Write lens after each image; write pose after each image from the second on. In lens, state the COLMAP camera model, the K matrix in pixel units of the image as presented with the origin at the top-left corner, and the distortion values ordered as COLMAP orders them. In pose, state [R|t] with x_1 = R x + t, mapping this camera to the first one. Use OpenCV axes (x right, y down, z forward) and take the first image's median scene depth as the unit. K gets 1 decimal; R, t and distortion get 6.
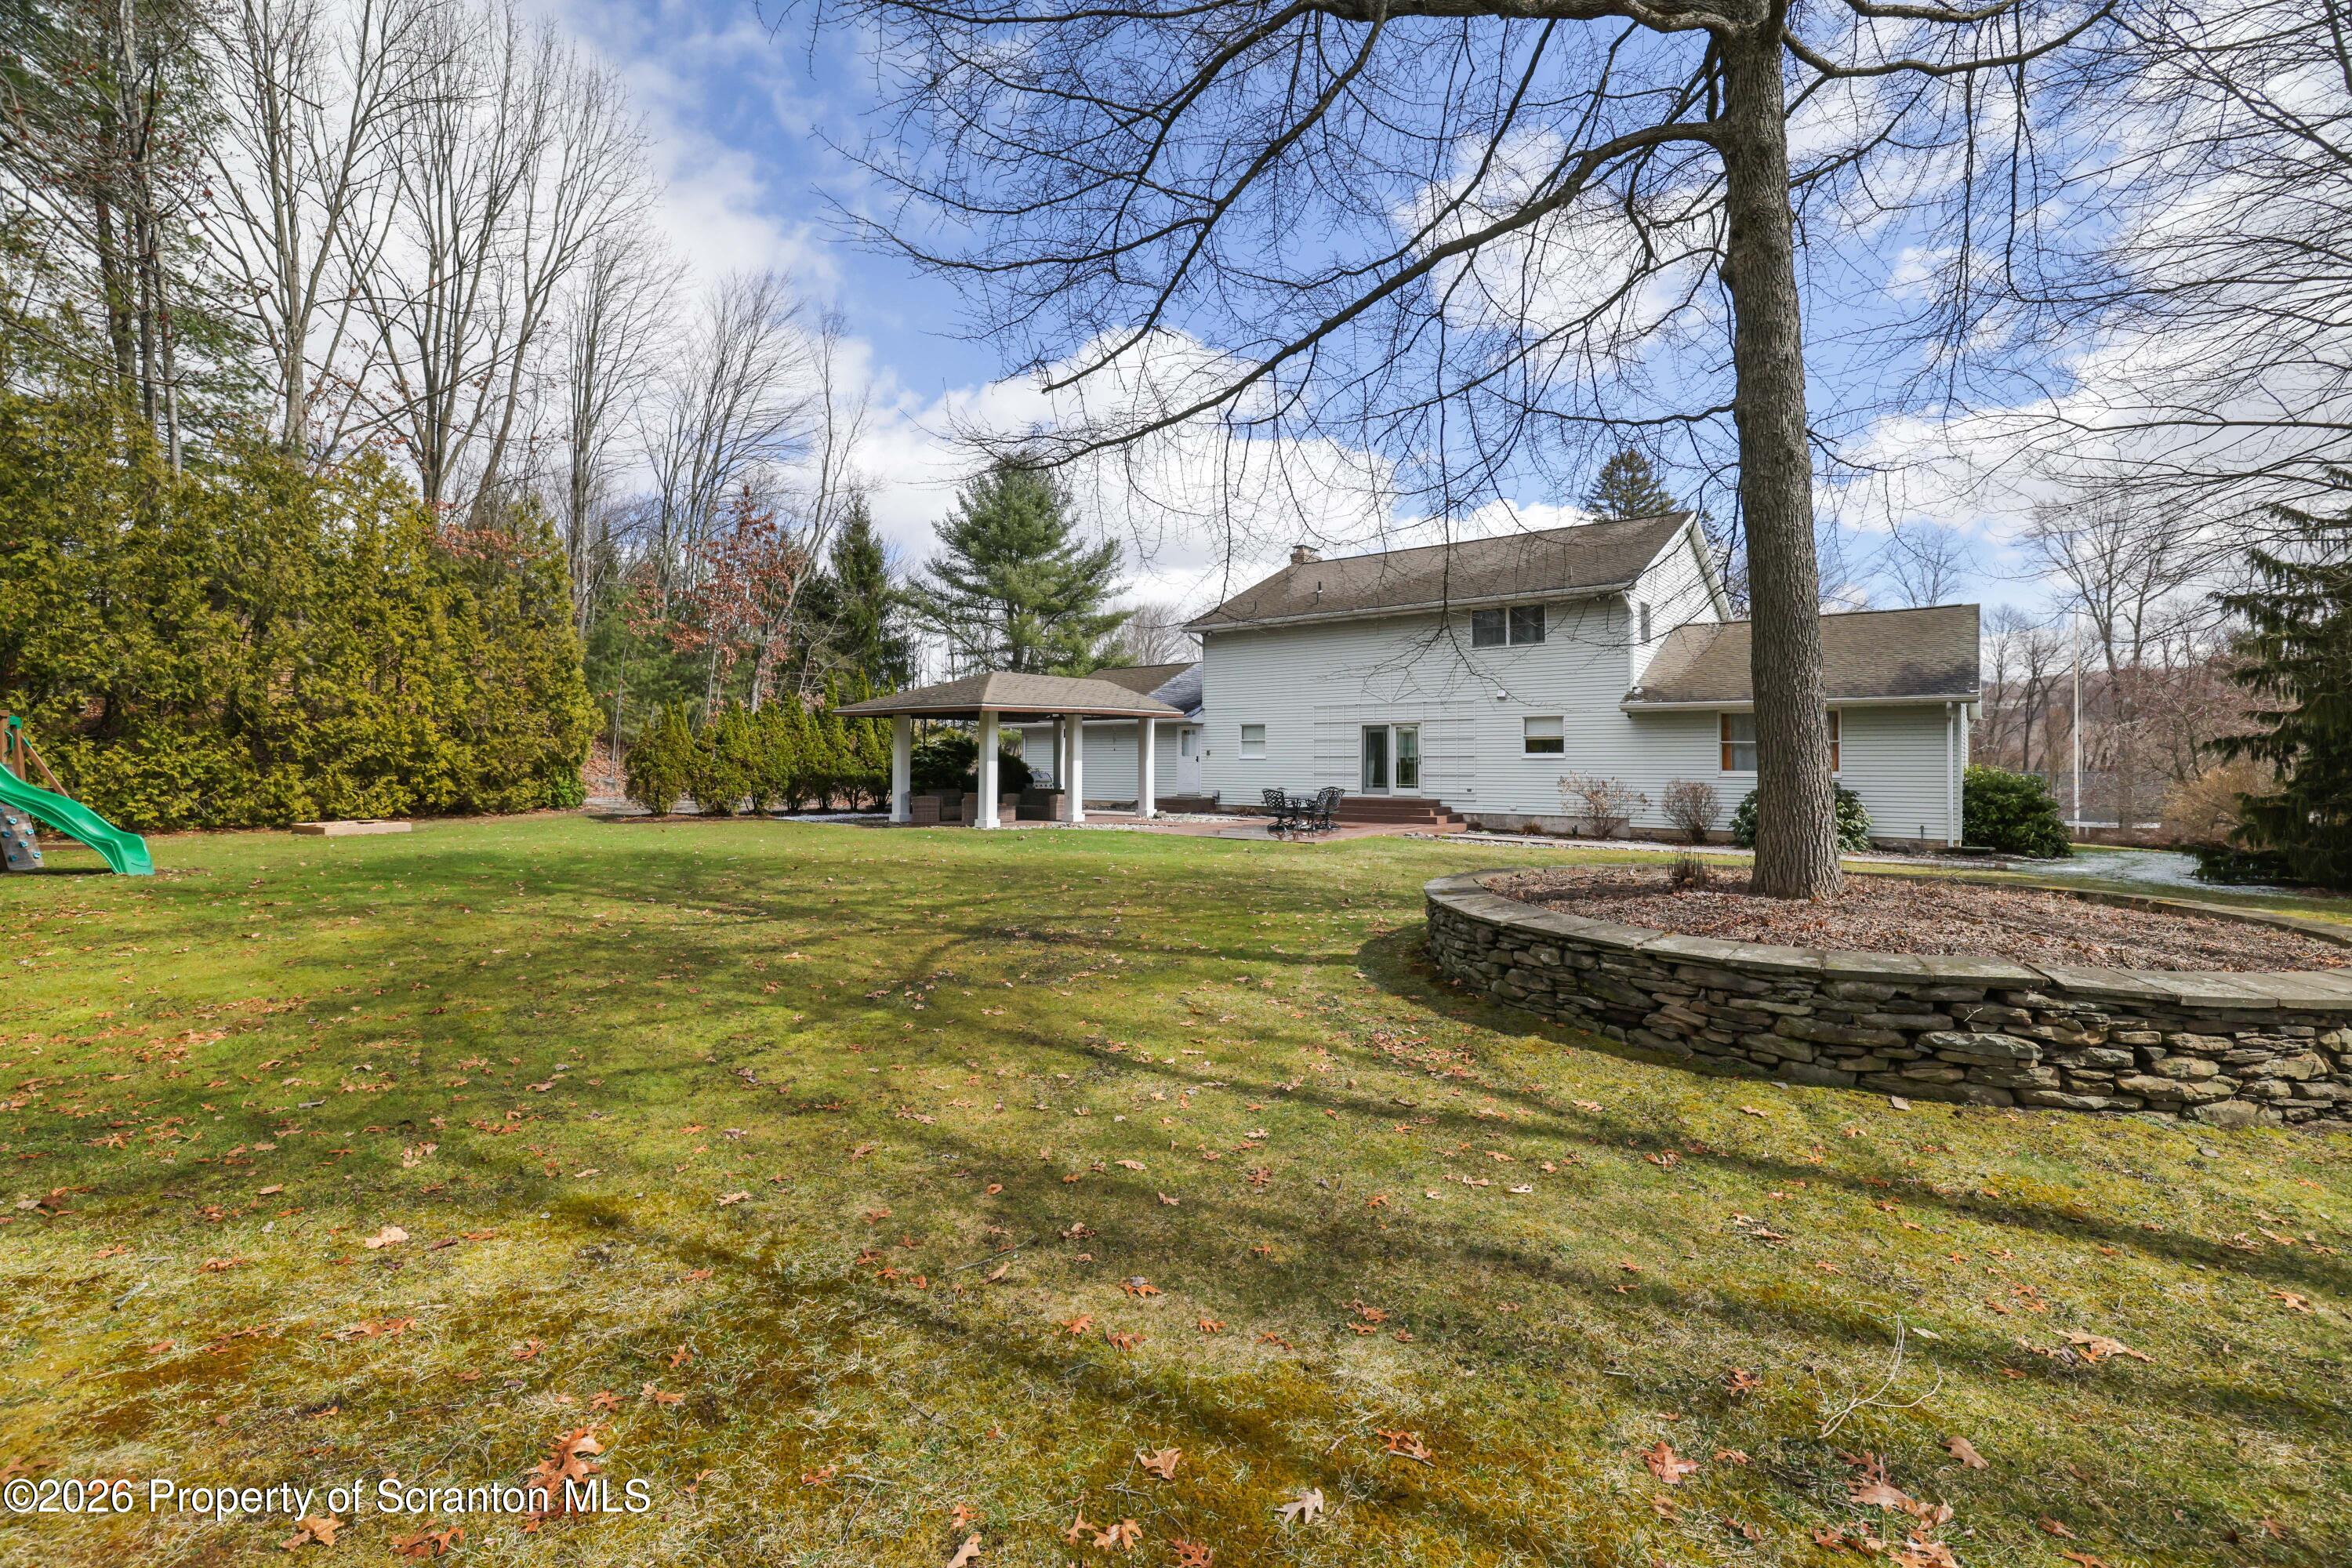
lens RADIAL K [[1019.2, 0, 1185.0], [0, 1019.2, 745.4], [0, 0, 1]] dist [-0.000446, -0.000014]
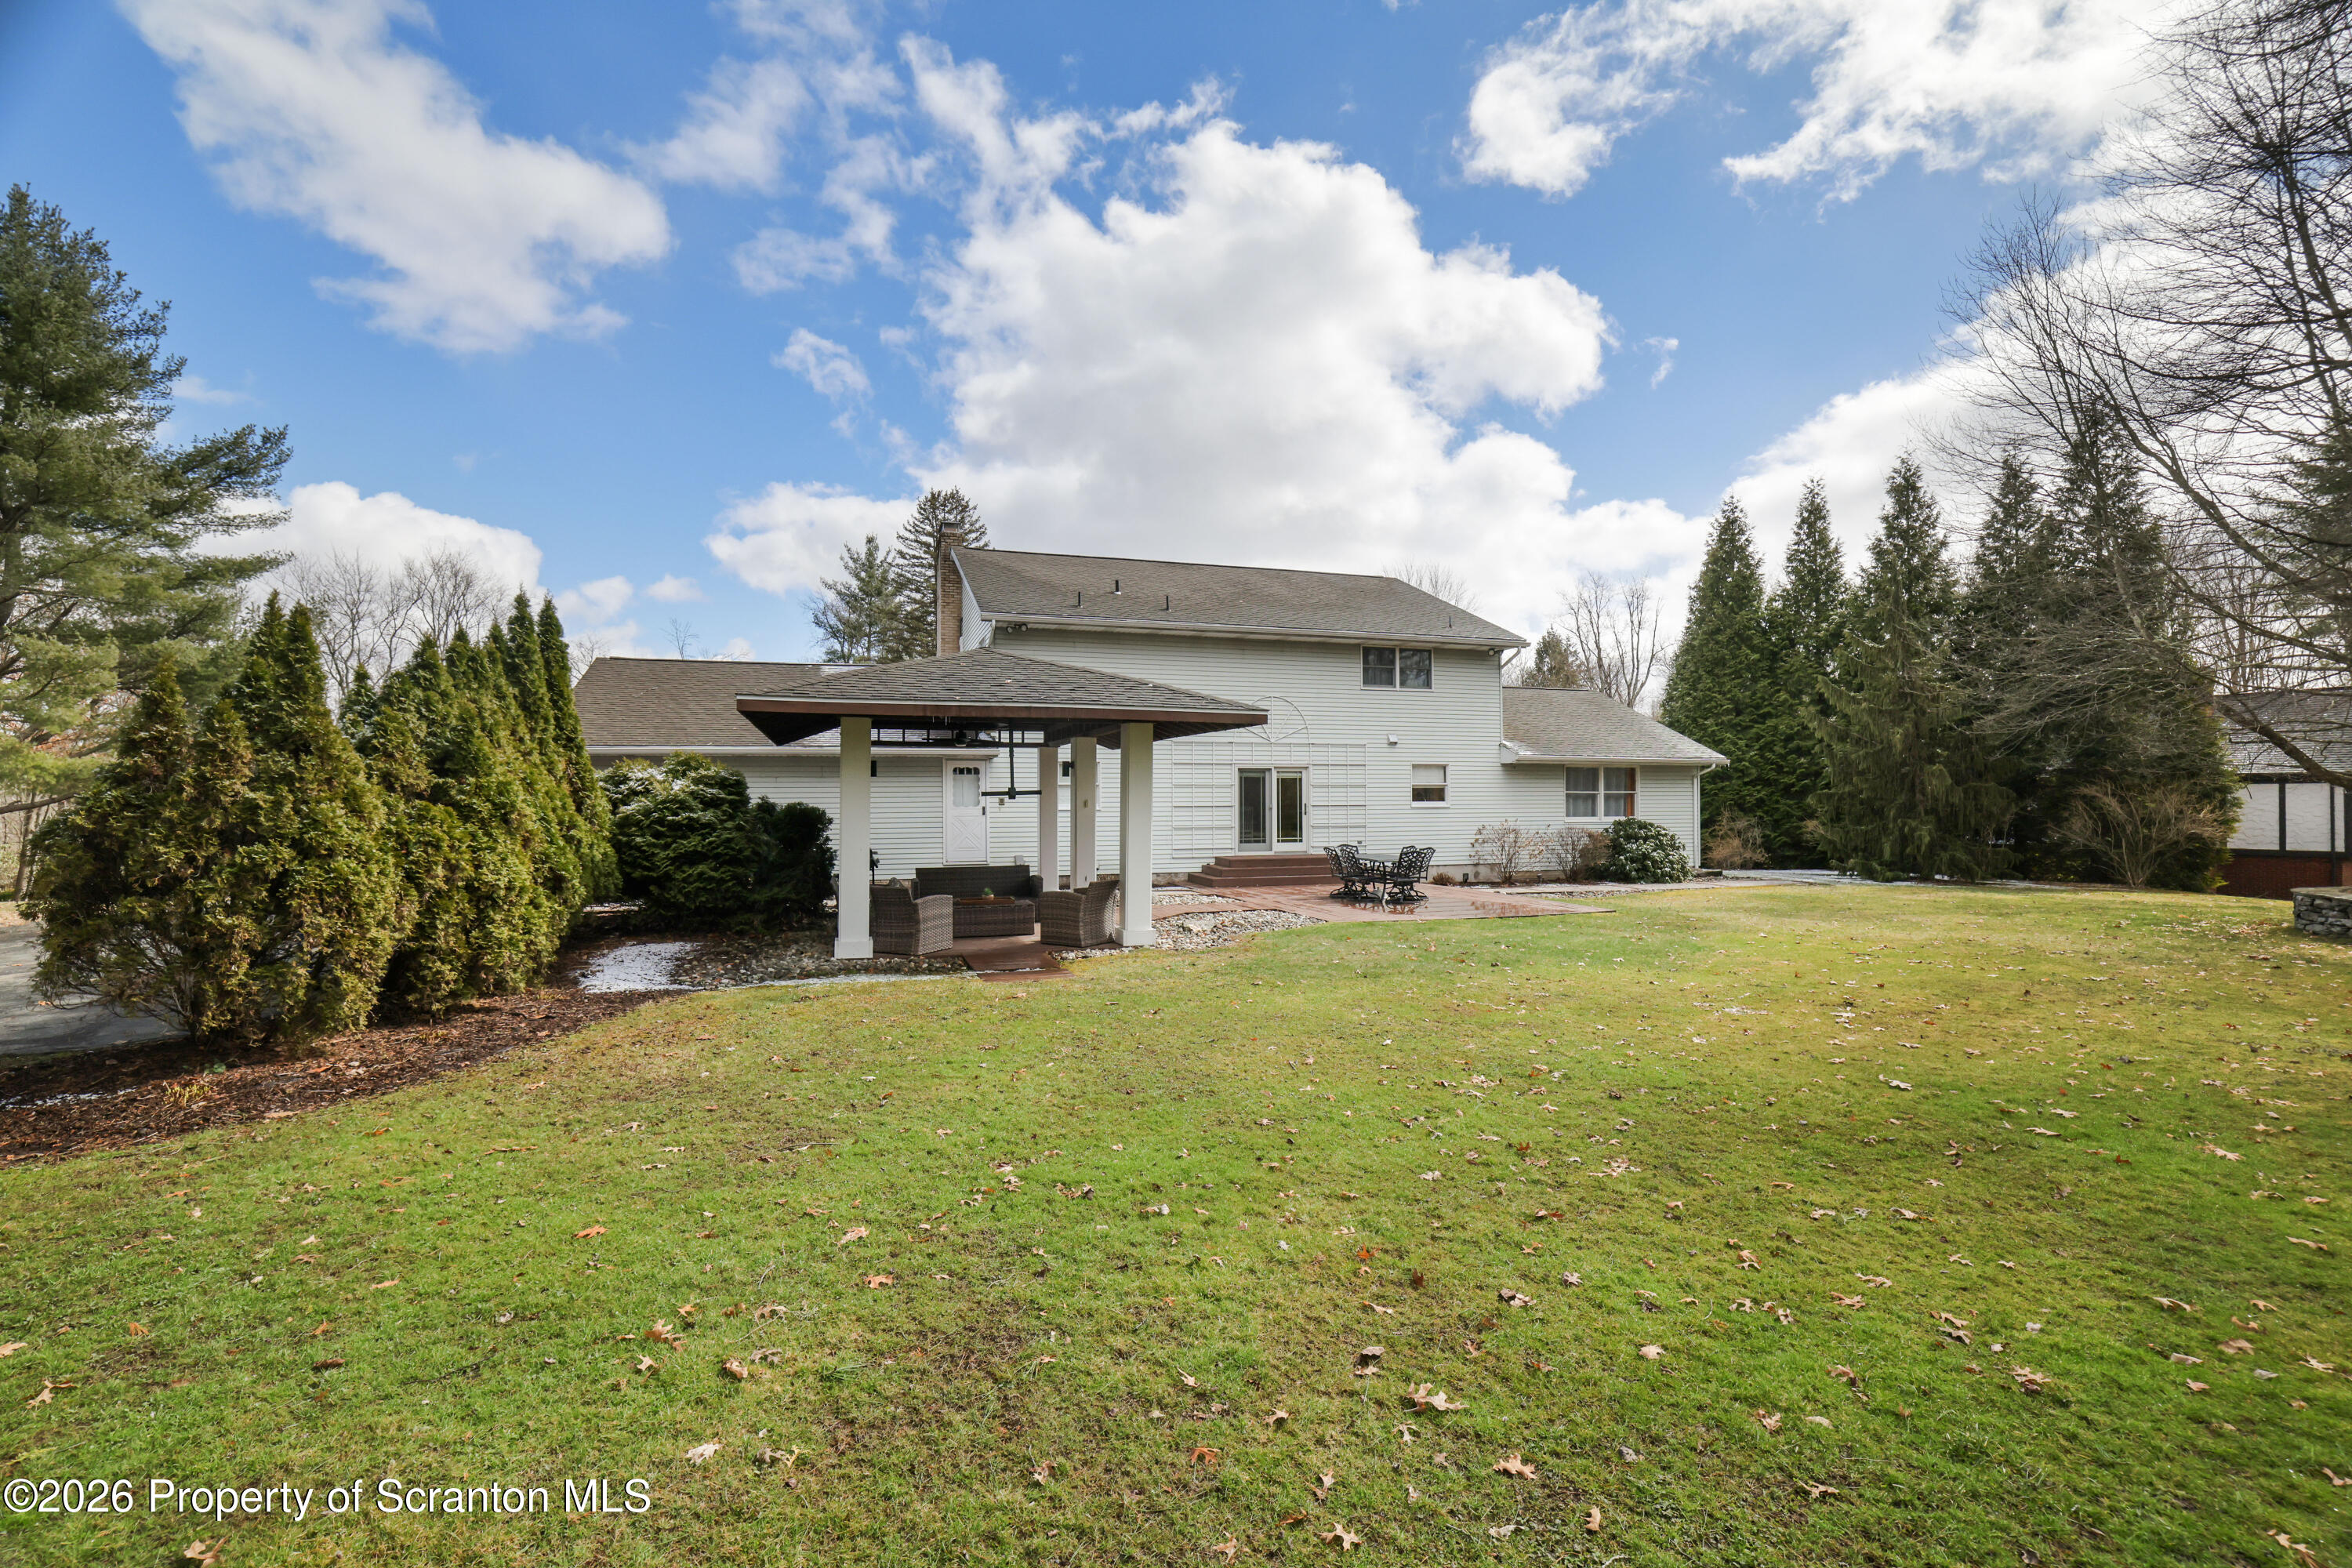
lens RADIAL K [[1025.6, 0, 1168.6], [0, 1025.6, 795.9], [0, 0, 1]] dist [-0.030531, 0.013939]
pose [[0.585904, 0.003815, 0.810372, -0.472246], [-0.006421, 0.999979, -0.000065, 0.002813], [-0.810355, -0.005166, 0.585916, 0.510458]]
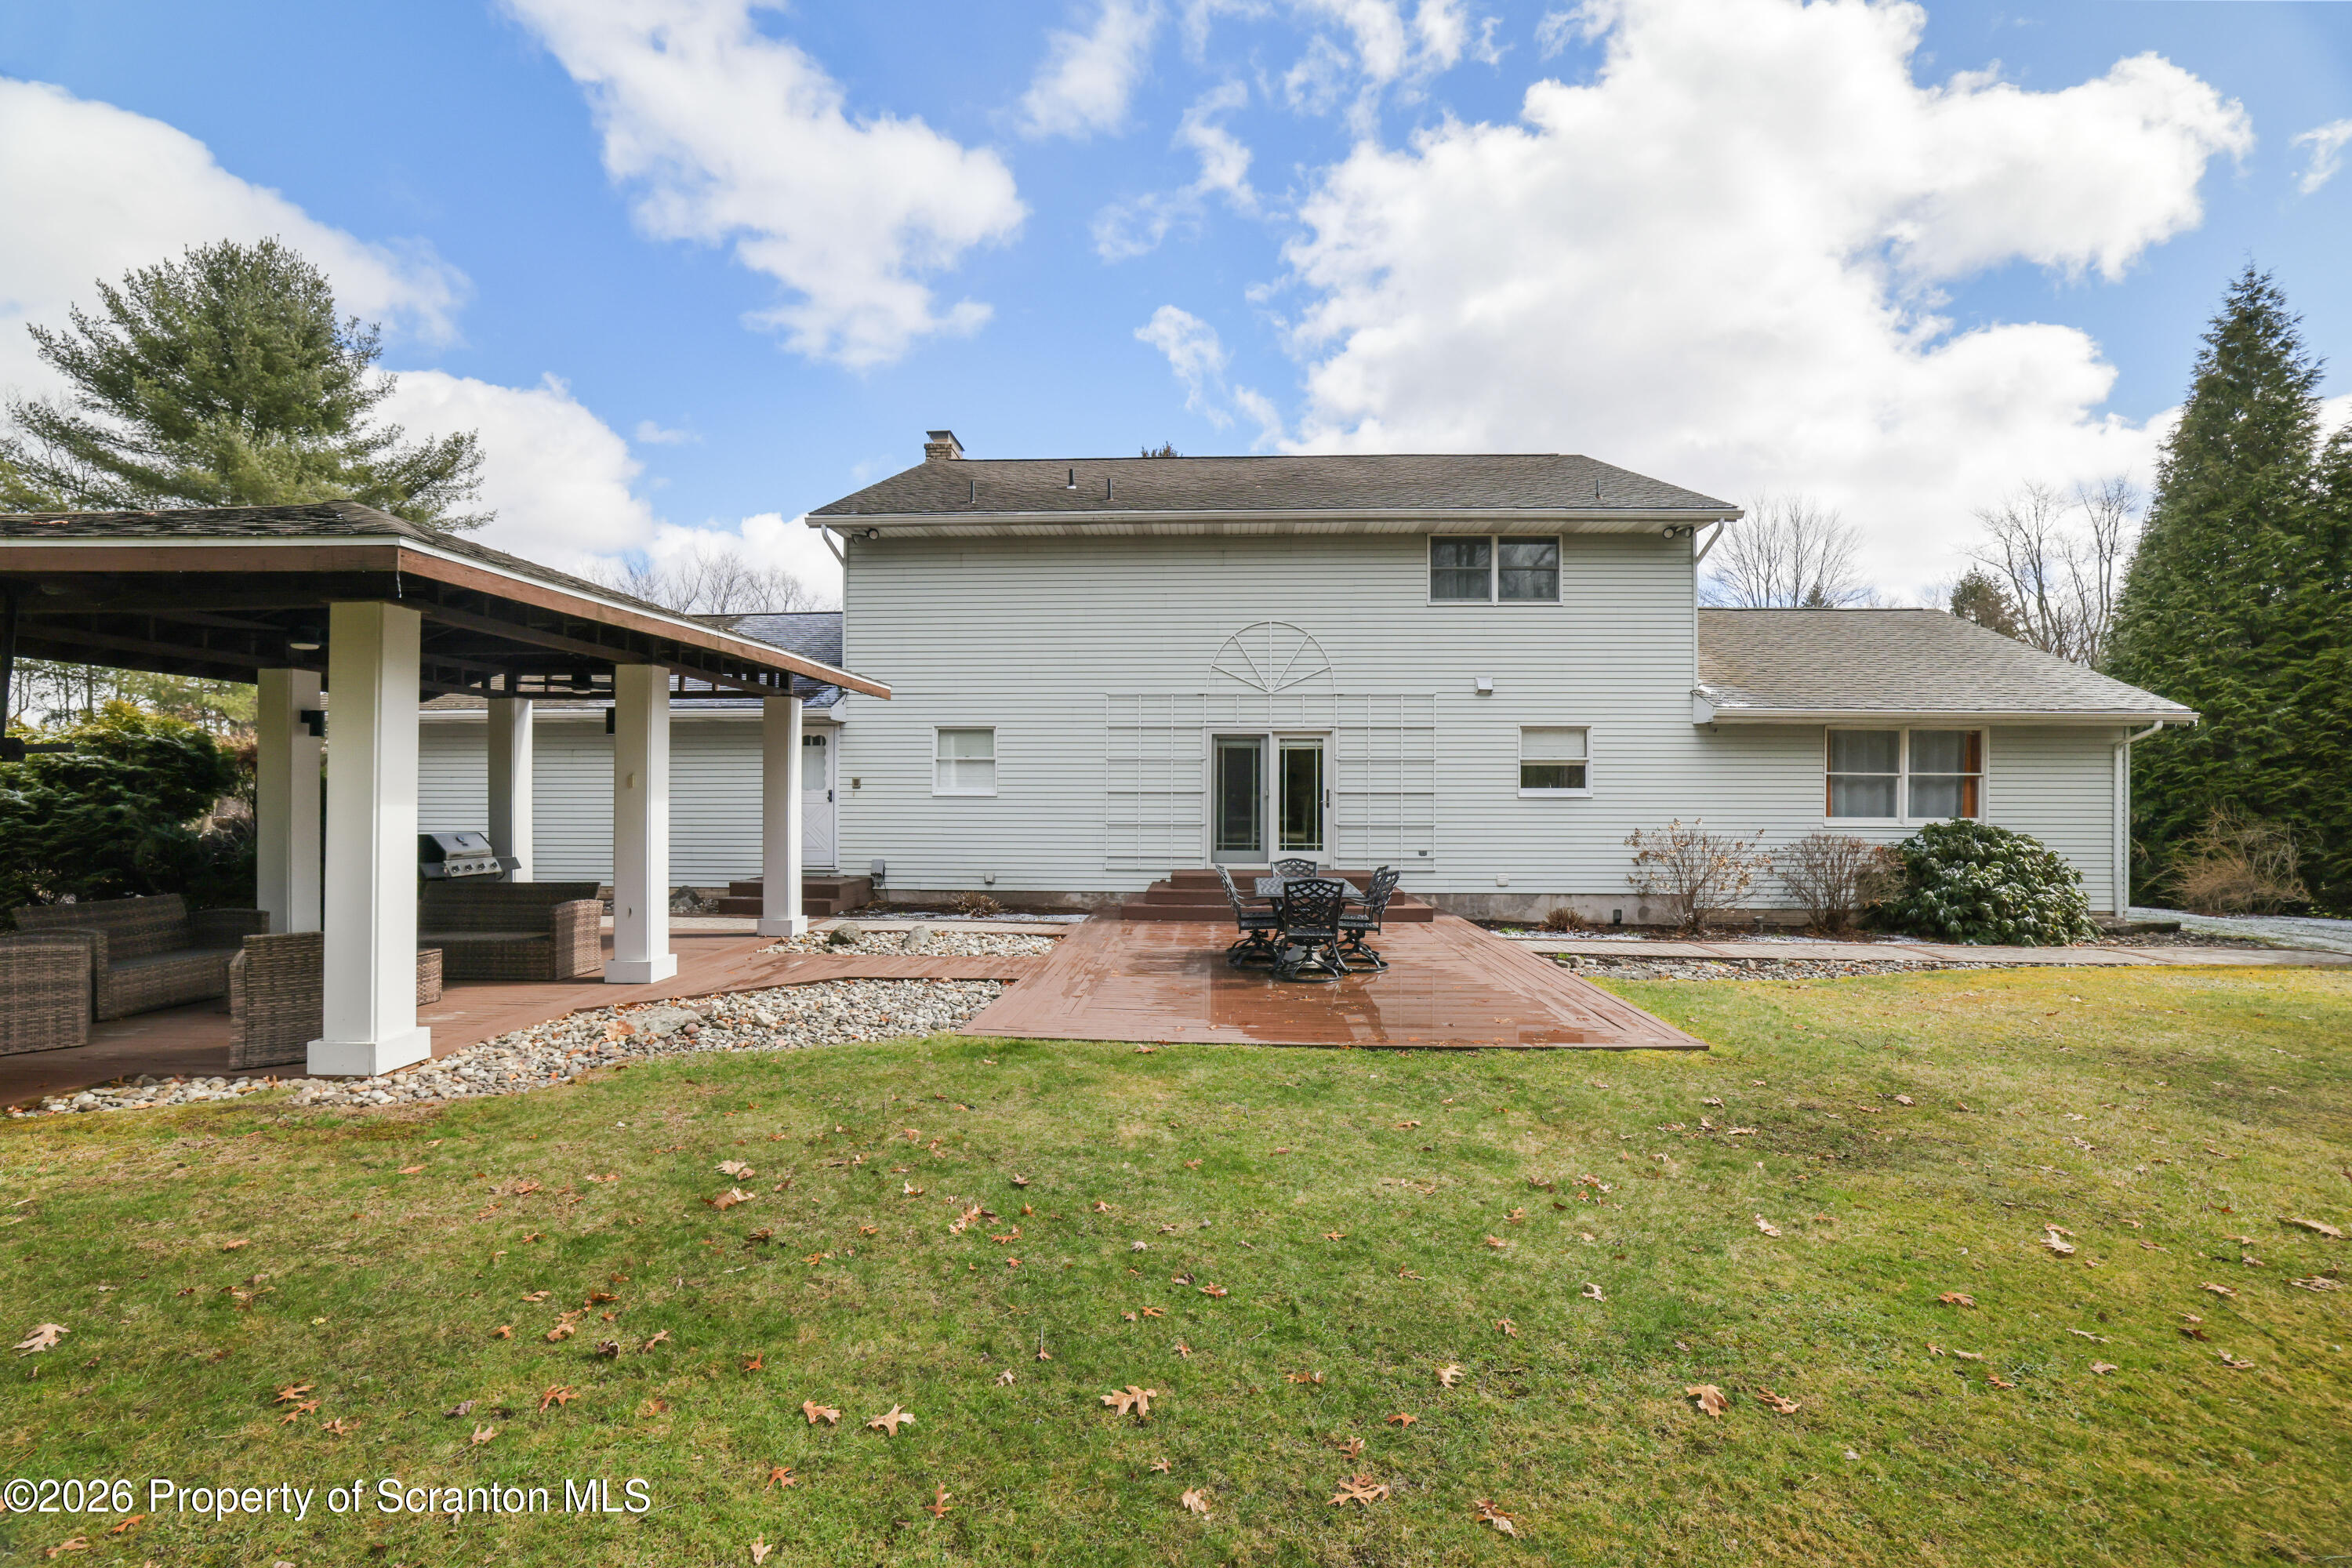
lens RADIAL K [[1025.6, 0, 1168.6], [0, 1025.6, 795.9], [0, 0, 1]] dist [-0.030531, 0.013939]
pose [[0.823249, 0.003851, 0.567668, -0.131607], [-0.011459, 0.999886, 0.009836, 0.006826], [-0.567565, -0.014602, 0.823199, 0.520806]]
